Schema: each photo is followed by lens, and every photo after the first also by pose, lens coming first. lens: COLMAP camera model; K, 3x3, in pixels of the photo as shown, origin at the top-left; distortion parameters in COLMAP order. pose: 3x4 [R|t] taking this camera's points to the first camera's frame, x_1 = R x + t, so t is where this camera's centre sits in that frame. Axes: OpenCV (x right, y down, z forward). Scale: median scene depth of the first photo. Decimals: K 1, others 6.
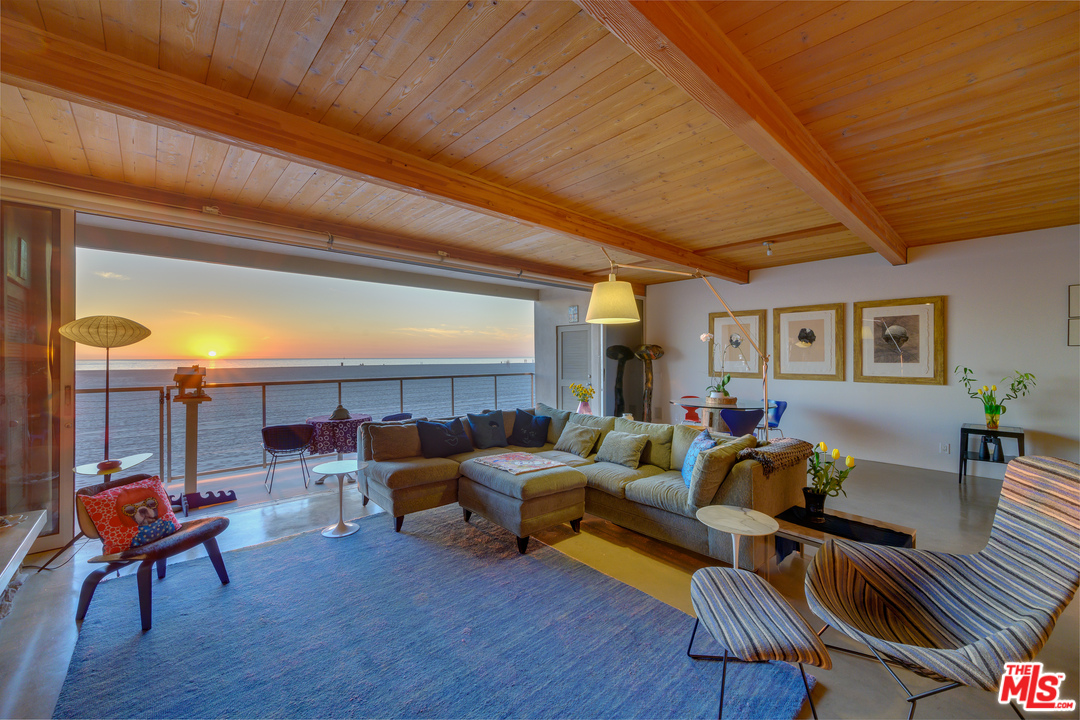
lens RADIAL K [[425.4, 0, 538.6], [0, 425.4, 358.1], [0, 0, 1]] dist [-0.001186, 0.000157]
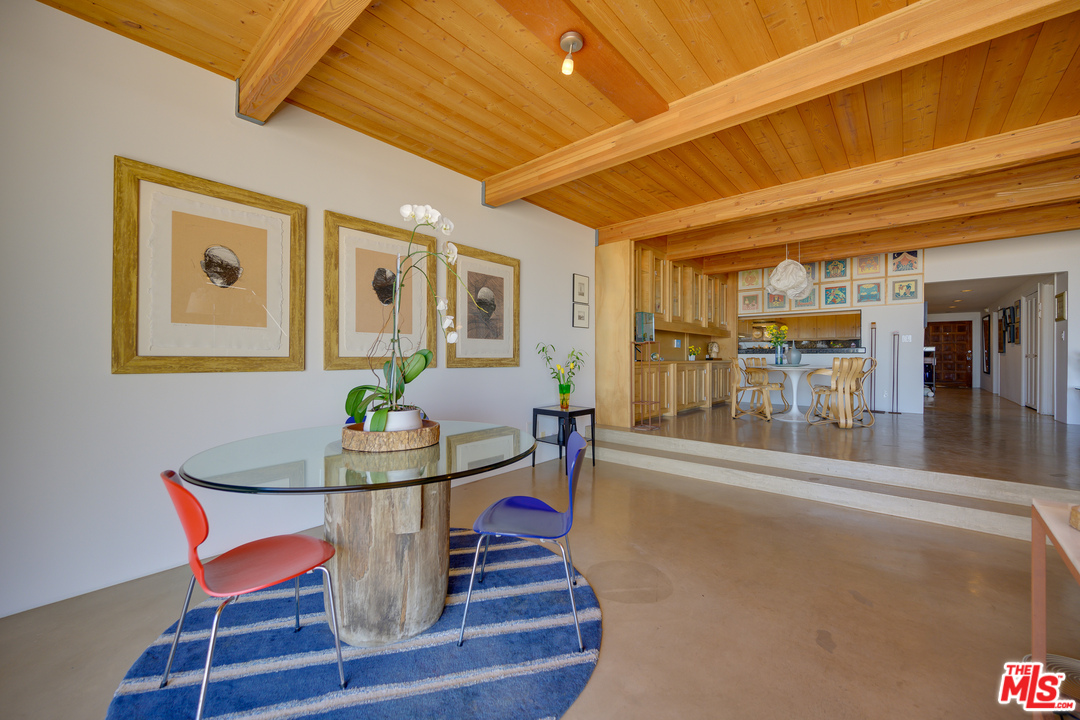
lens RADIAL K [[425.4, 0, 538.6], [0, 425.4, 358.1], [0, 0, 1]] dist [-0.001186, 0.000157]
pose [[-0.111089, 0.002722, 0.993807, 0.178246], [0.003495, 0.999991, -0.002348, 0.074712], [-0.993804, 0.003212, -0.111098, 1.623212]]
